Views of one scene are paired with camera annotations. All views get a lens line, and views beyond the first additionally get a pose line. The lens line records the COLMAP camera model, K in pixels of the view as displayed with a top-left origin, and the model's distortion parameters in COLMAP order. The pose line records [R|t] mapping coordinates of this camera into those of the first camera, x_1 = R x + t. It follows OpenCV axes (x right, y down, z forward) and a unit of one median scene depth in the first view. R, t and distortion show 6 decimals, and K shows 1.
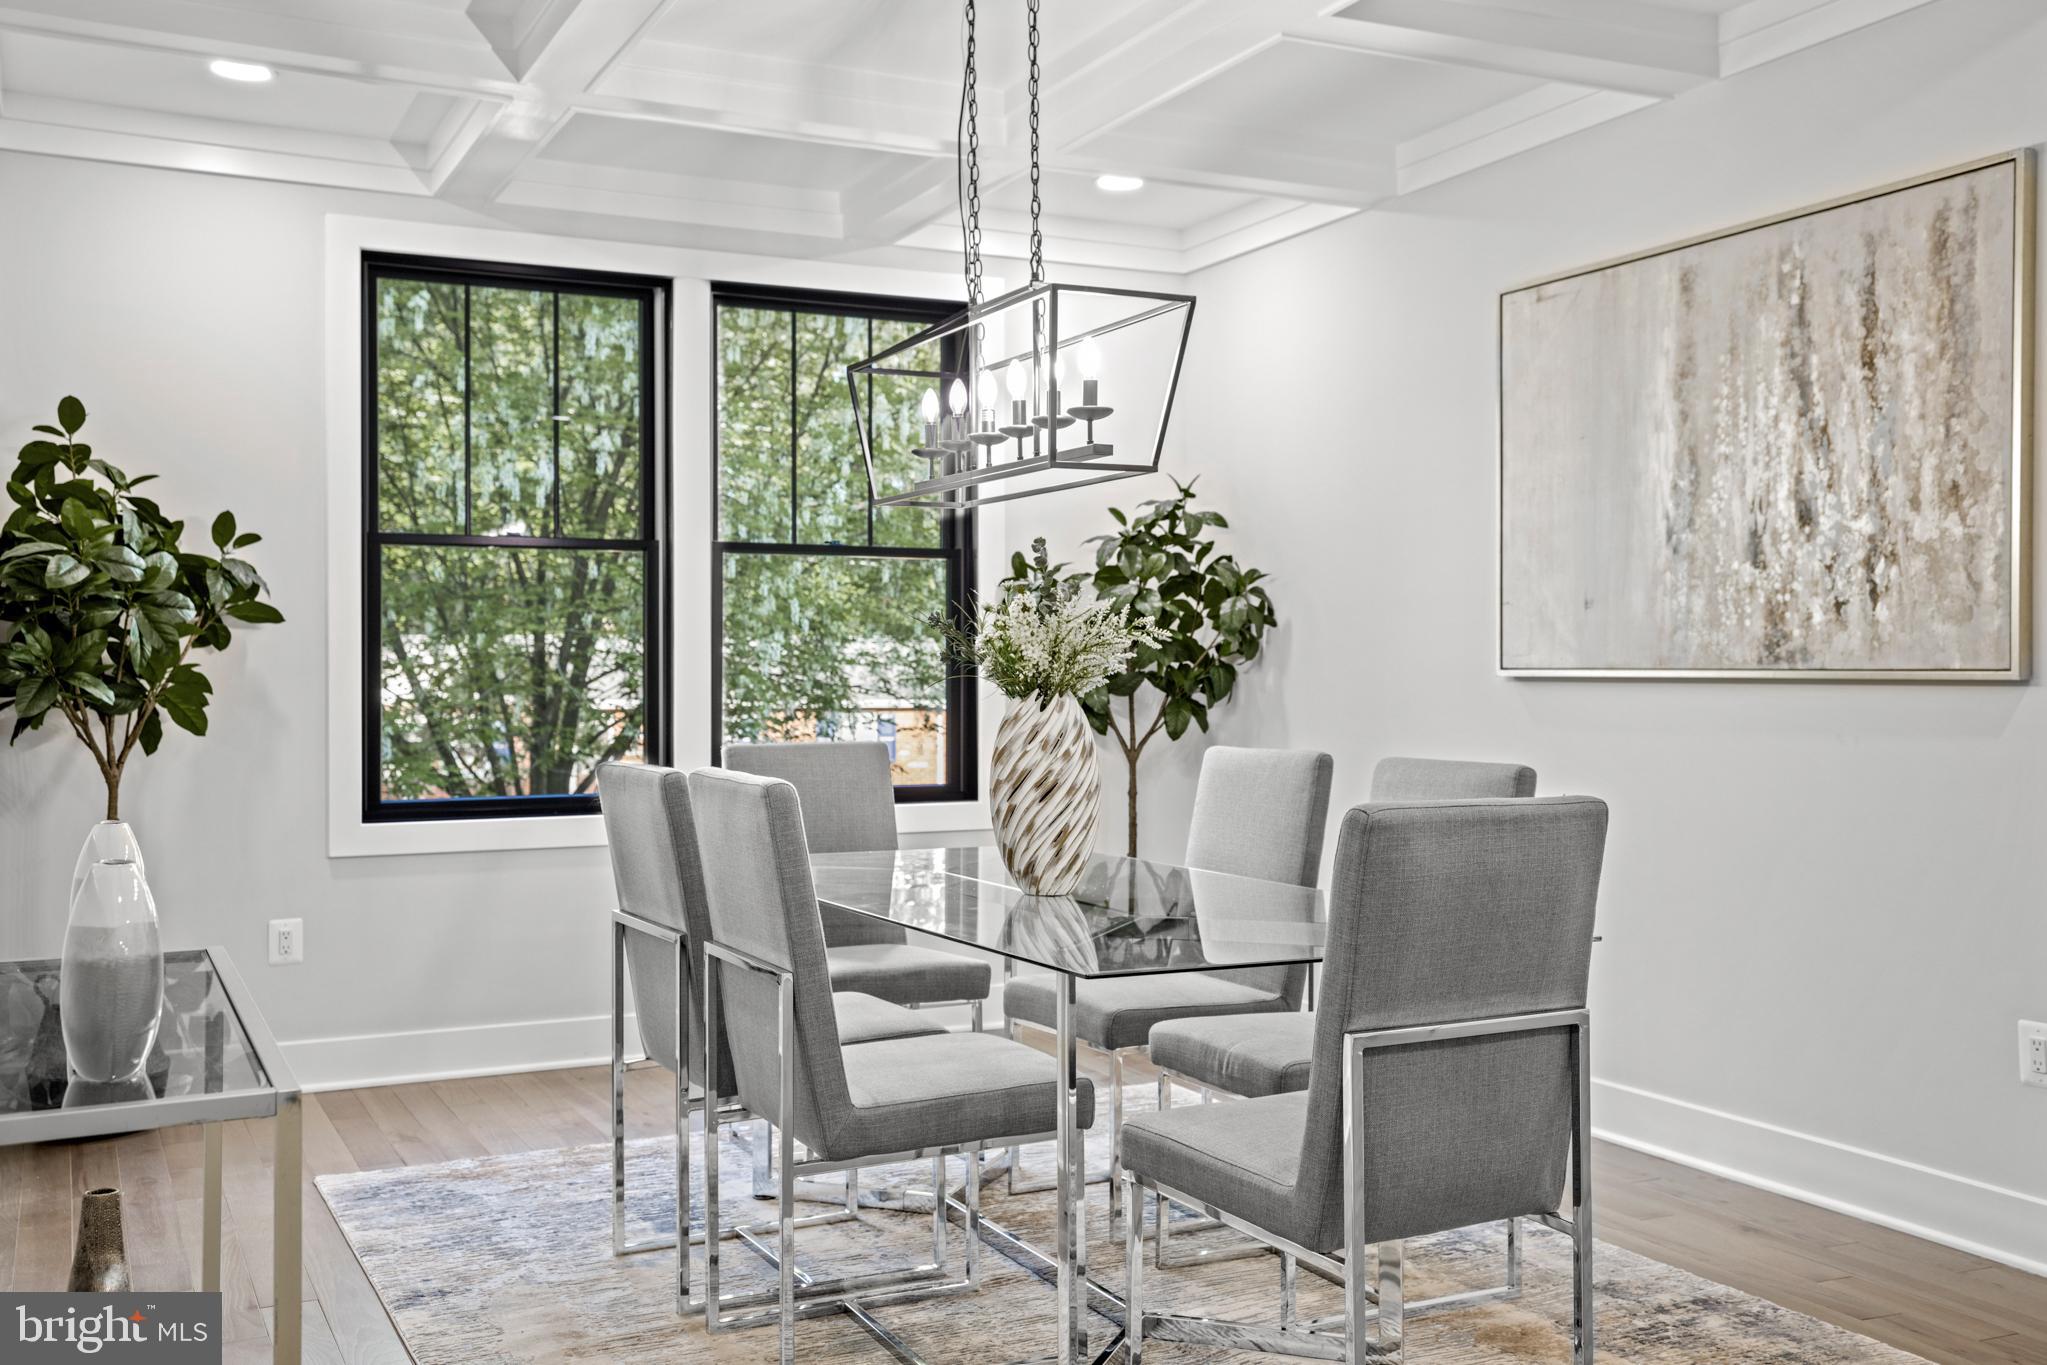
lens RADIAL K [[1948.4, 0, 1023.5], [0, 1948.4, 682.5], [0, 0, 1]] dist [0.045349, 0.004761]
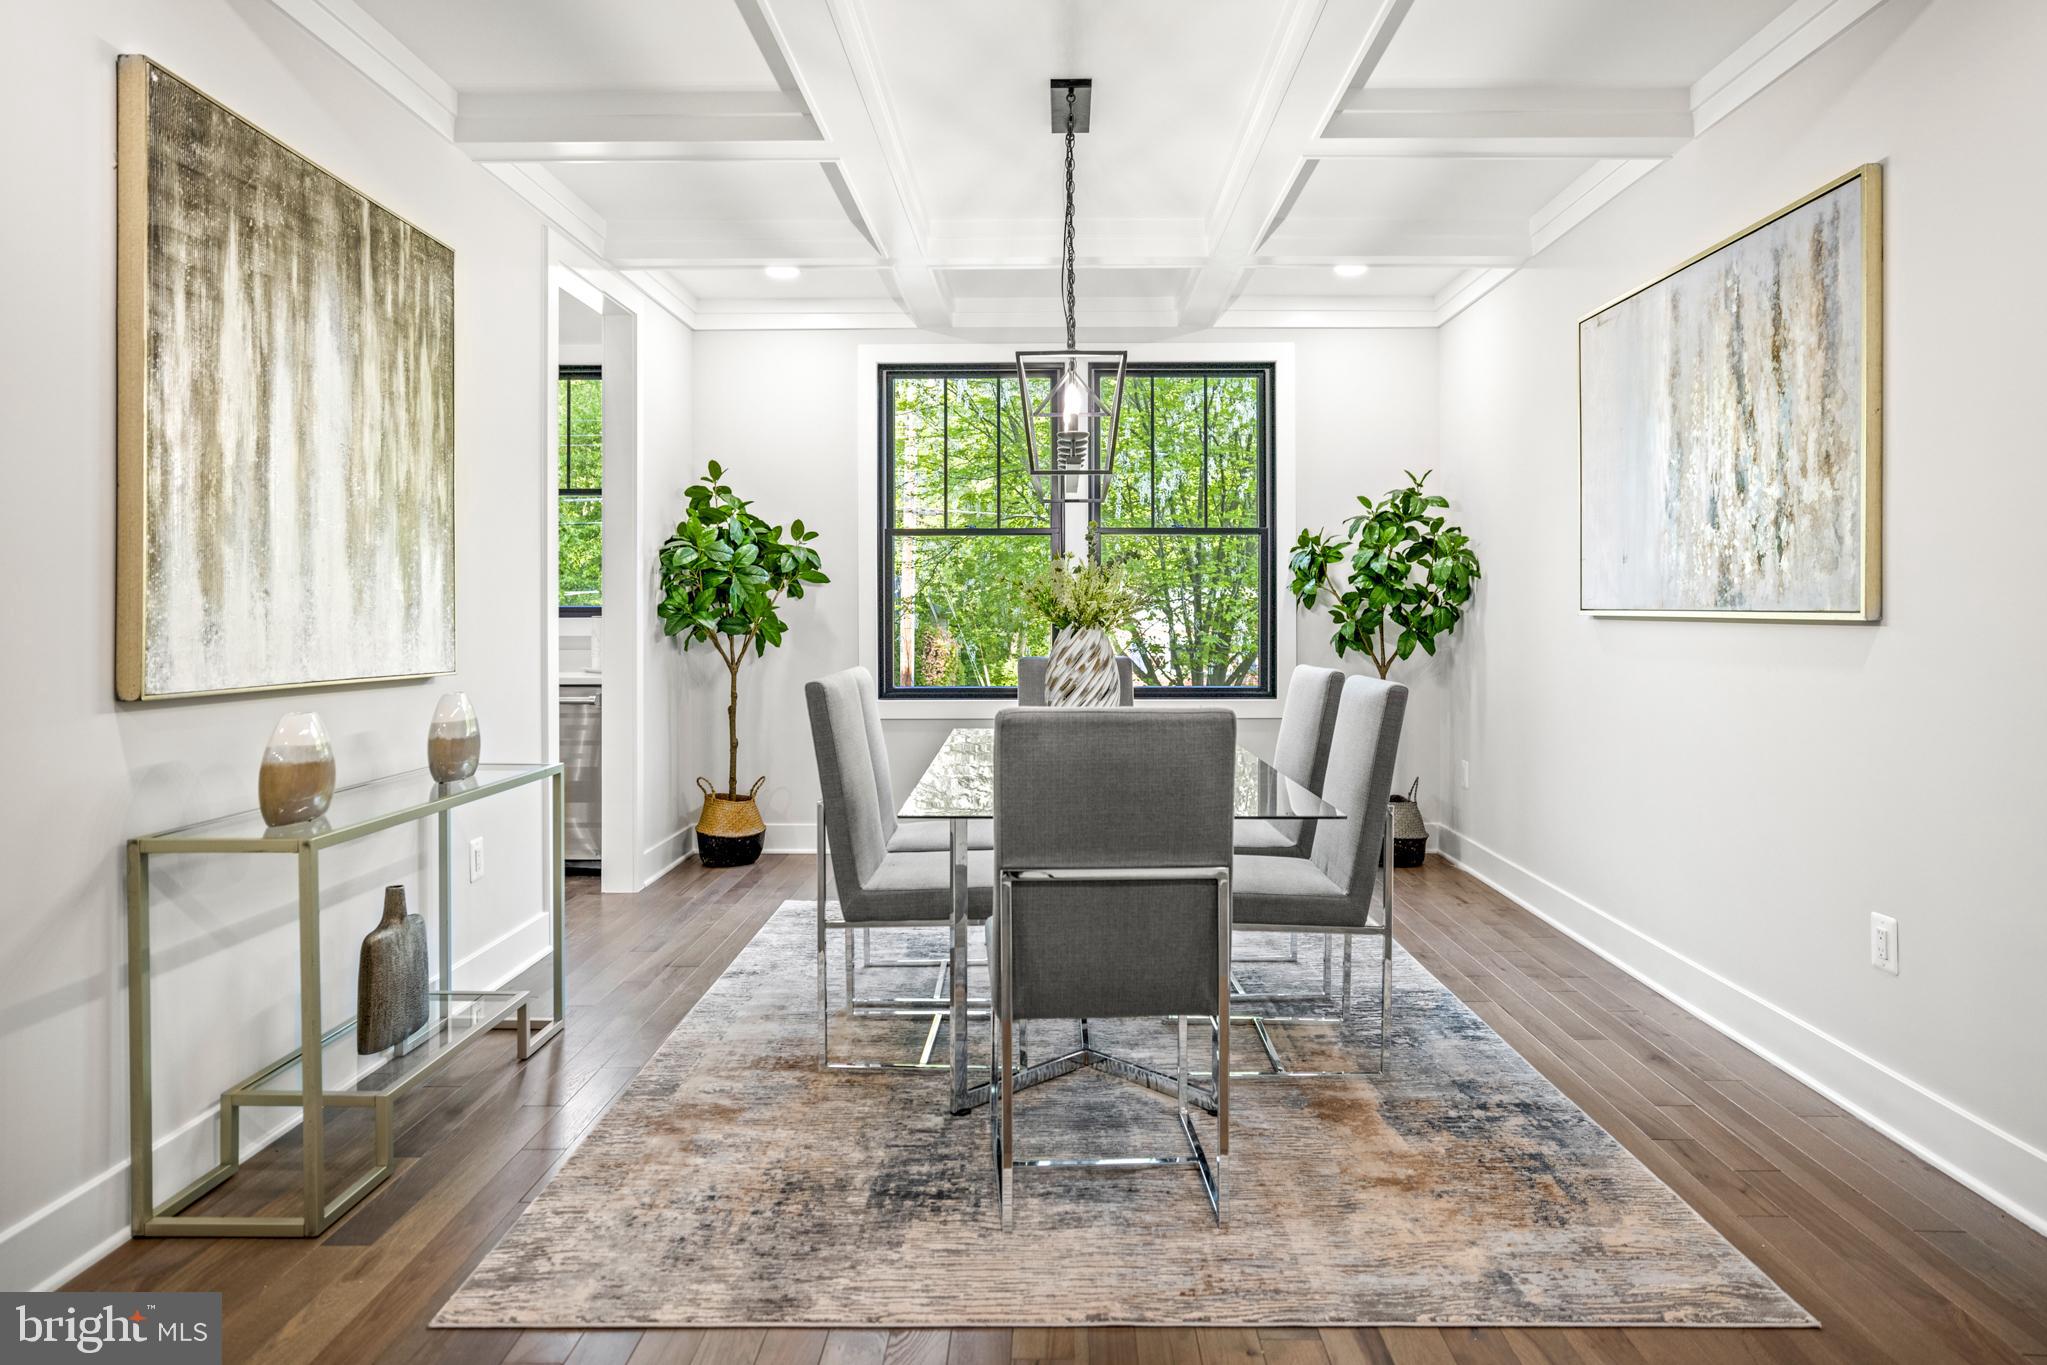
lens RADIAL K [[1240.1, 0, 1023.1], [0, 1240.1, 625.3], [0, 0, 1]] dist [-0.021616, 0.002764]
pose [[0.897676, 0.006027, -0.440615, 0.337861], [-0.002629, 0.999962, 0.008322, -0.002836], [0.440648, -0.006312, 0.897658, 0.117720]]
